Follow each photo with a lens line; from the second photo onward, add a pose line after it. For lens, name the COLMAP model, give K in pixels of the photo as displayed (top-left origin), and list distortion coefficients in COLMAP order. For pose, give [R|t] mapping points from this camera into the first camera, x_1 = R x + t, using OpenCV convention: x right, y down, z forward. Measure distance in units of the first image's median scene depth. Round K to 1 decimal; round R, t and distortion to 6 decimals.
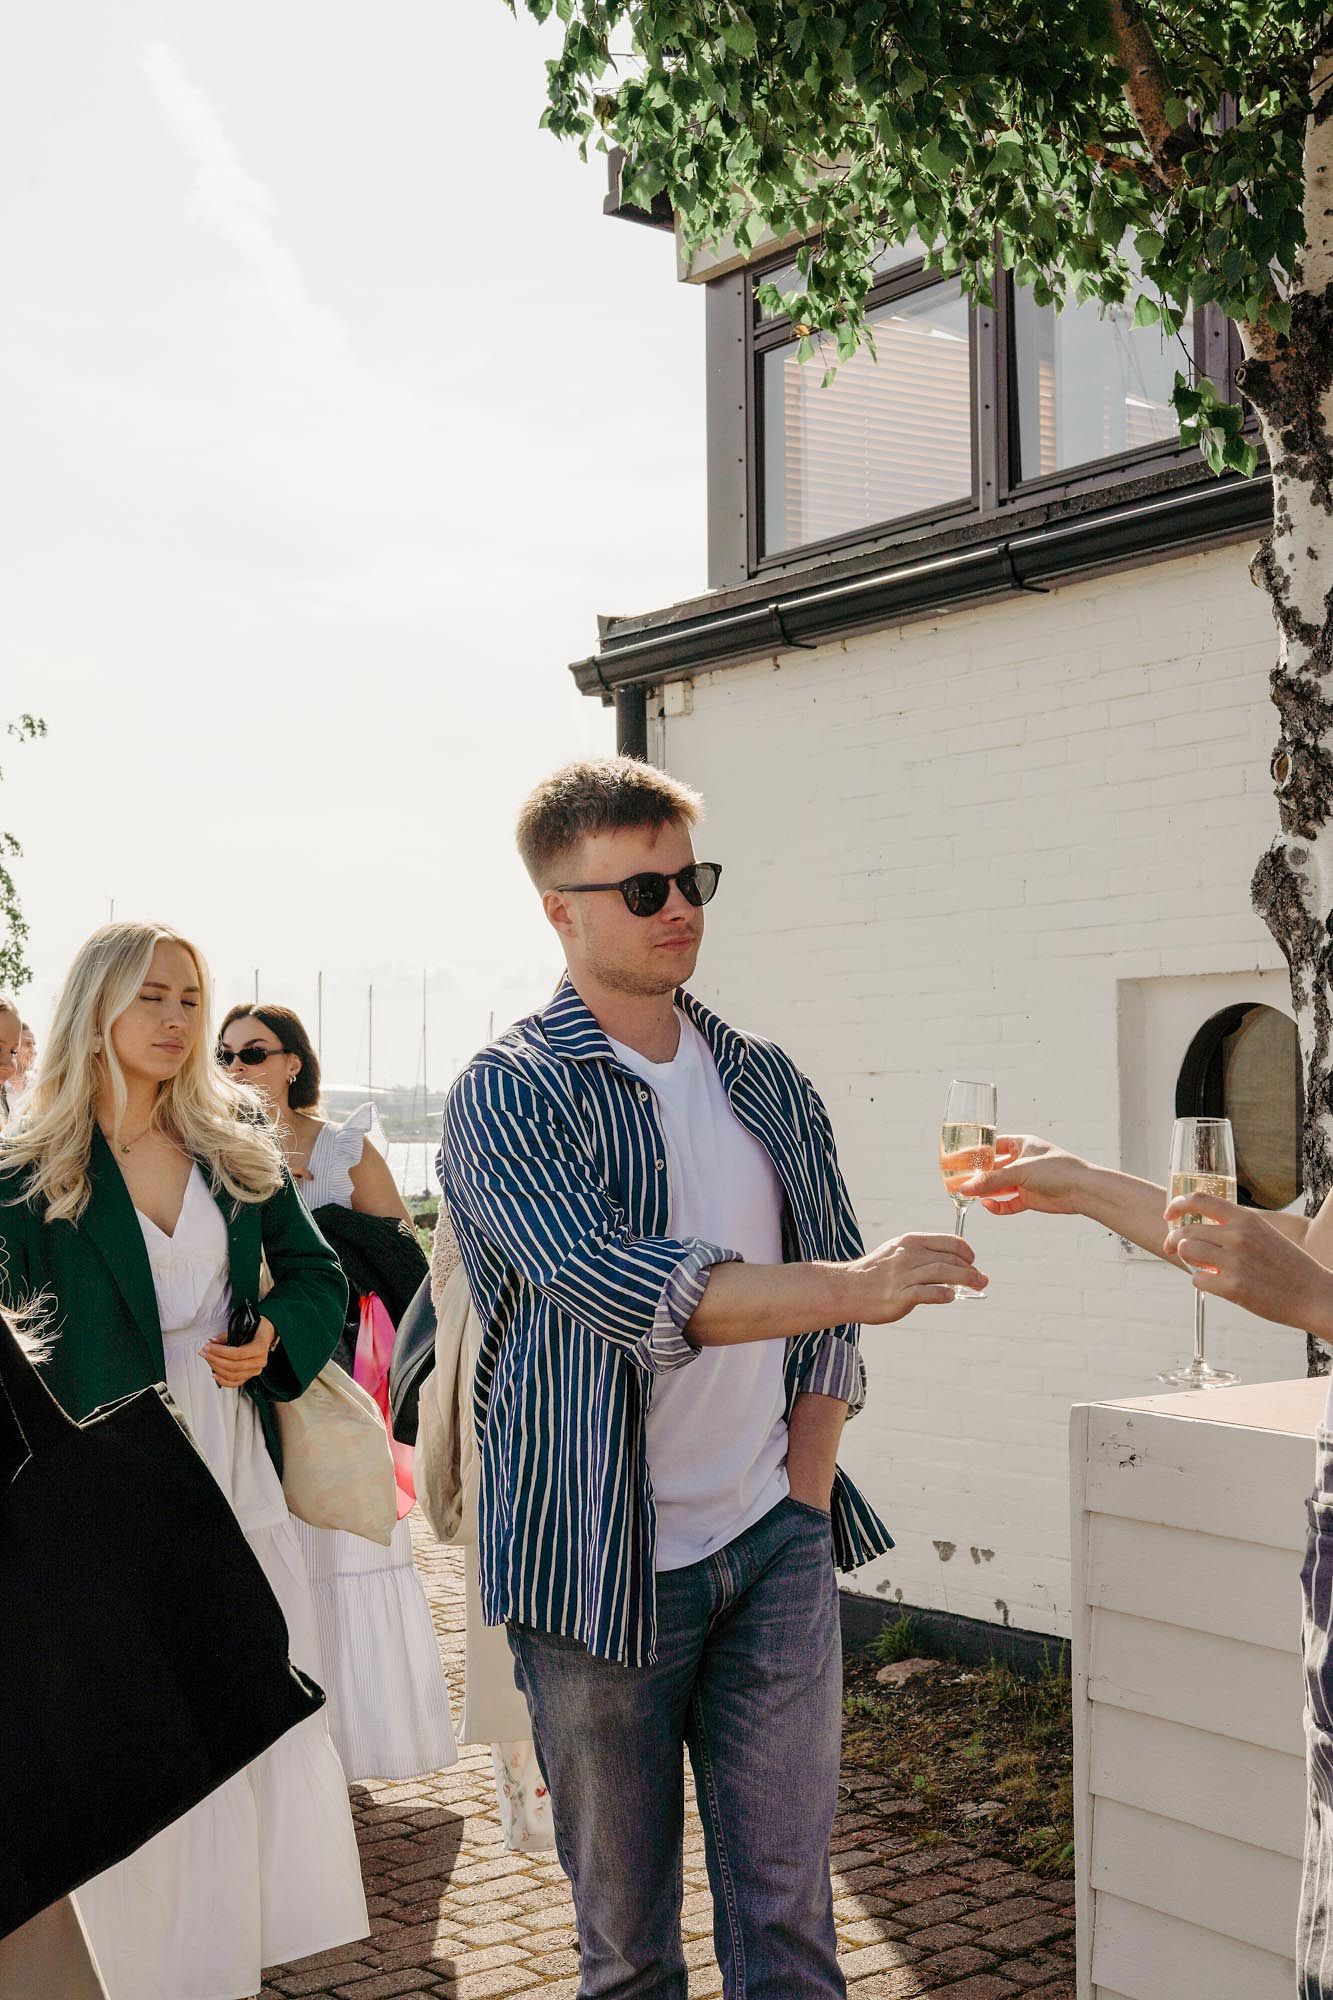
lens RADIAL K [[2767.7, 0, 663.8], [0, 2767.7, 954.8], [0, 0, 1]] dist [0.037286, -0.072336]
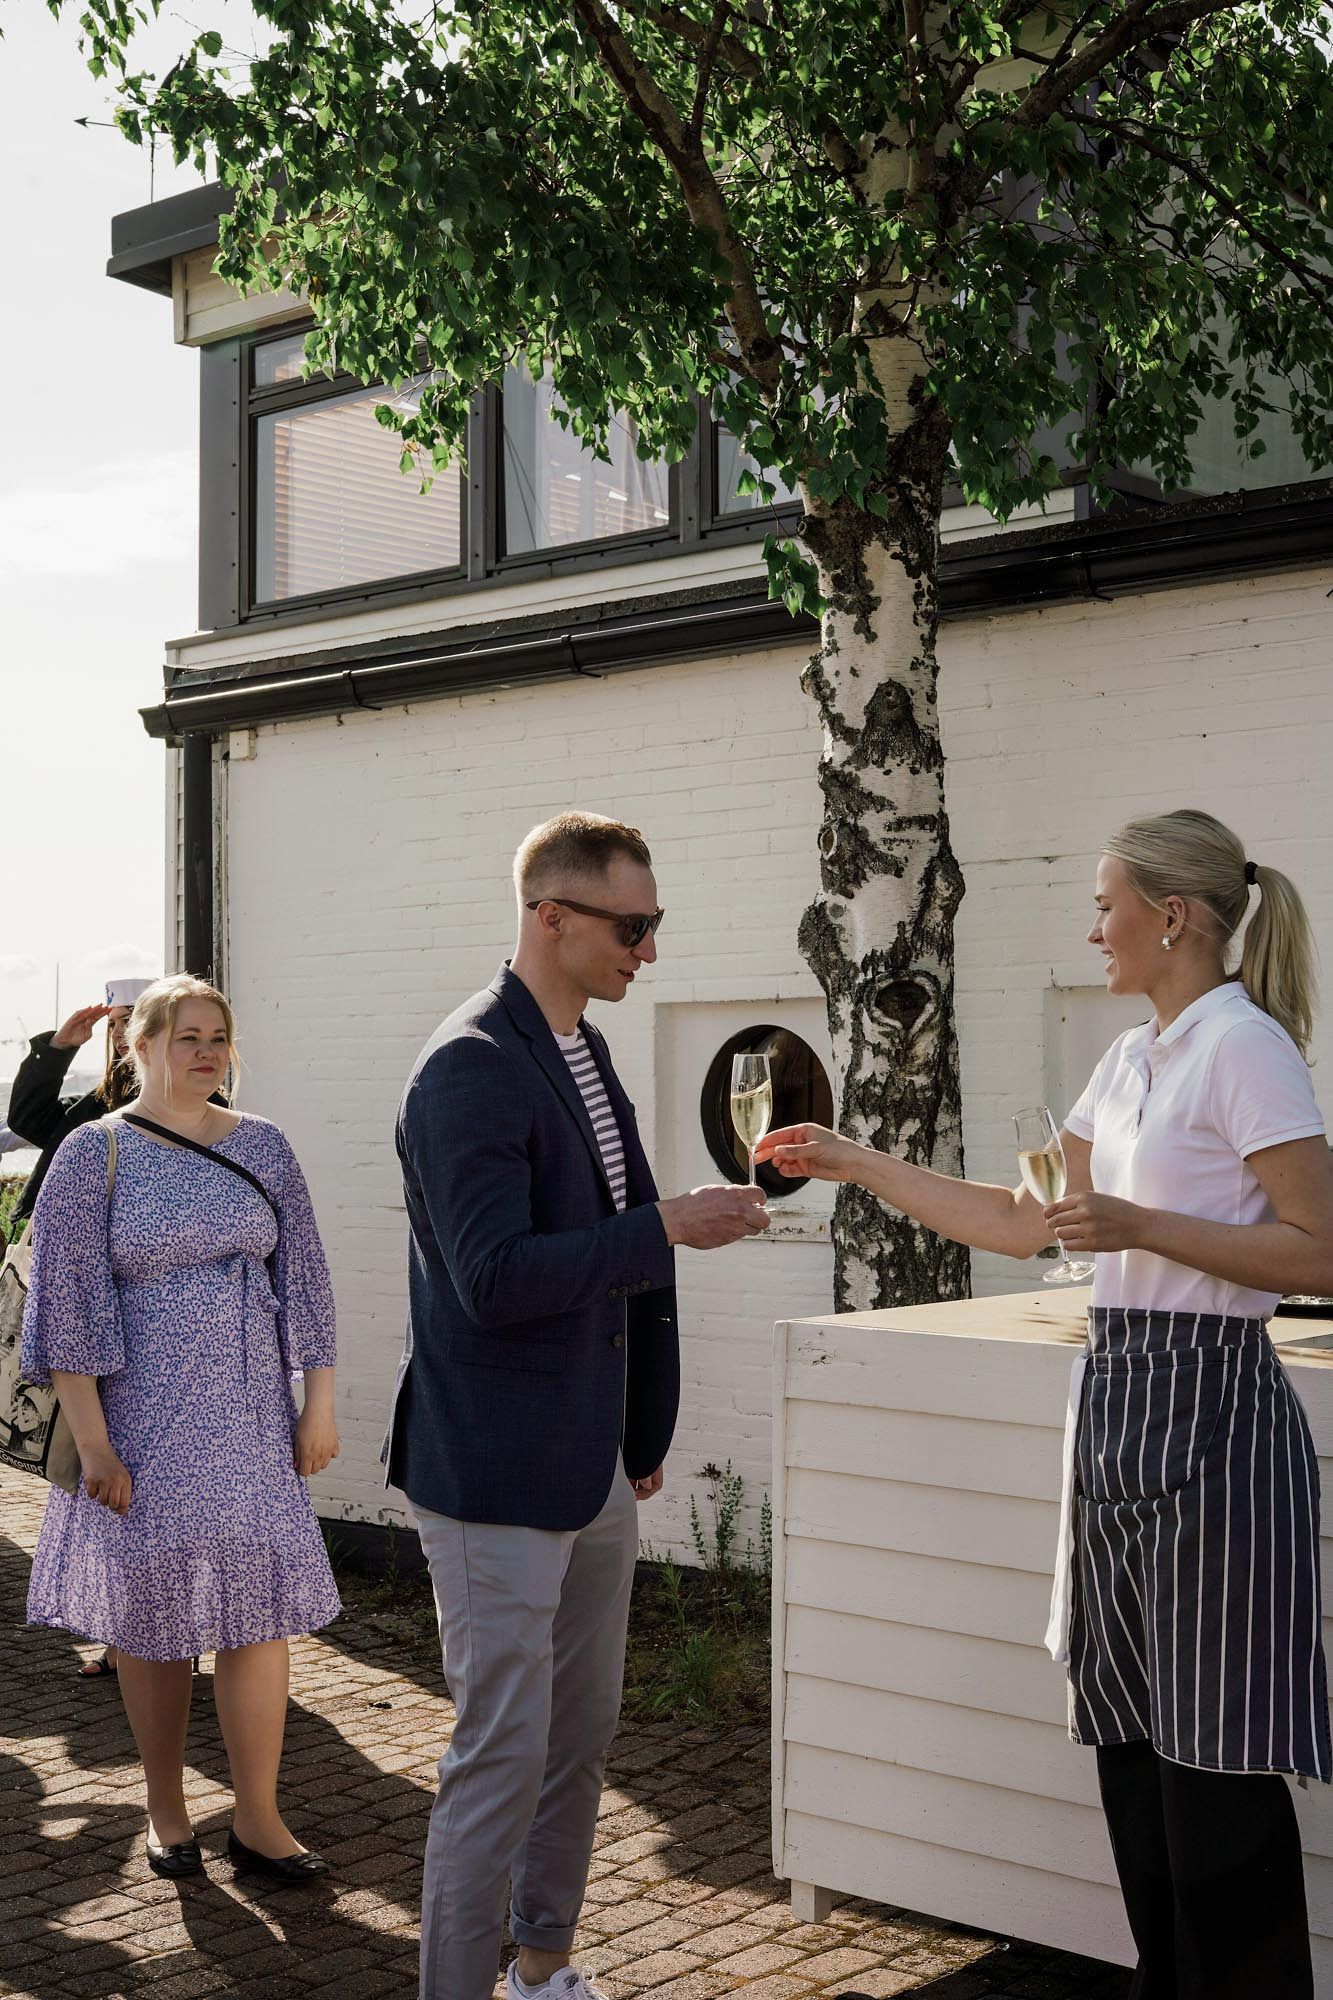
lens RADIAL K [[2767.7, 0, 663.8], [0, 2767.7, 954.8], [0, 0, 1]] dist [0.037286, -0.072336]
pose [[0.969208, 0.021294, 0.245322, -0.155267], [-0.020505, 0.999773, -0.005772, -0.006624], [-0.245389, 0.000564, 0.969424, -0.199730]]
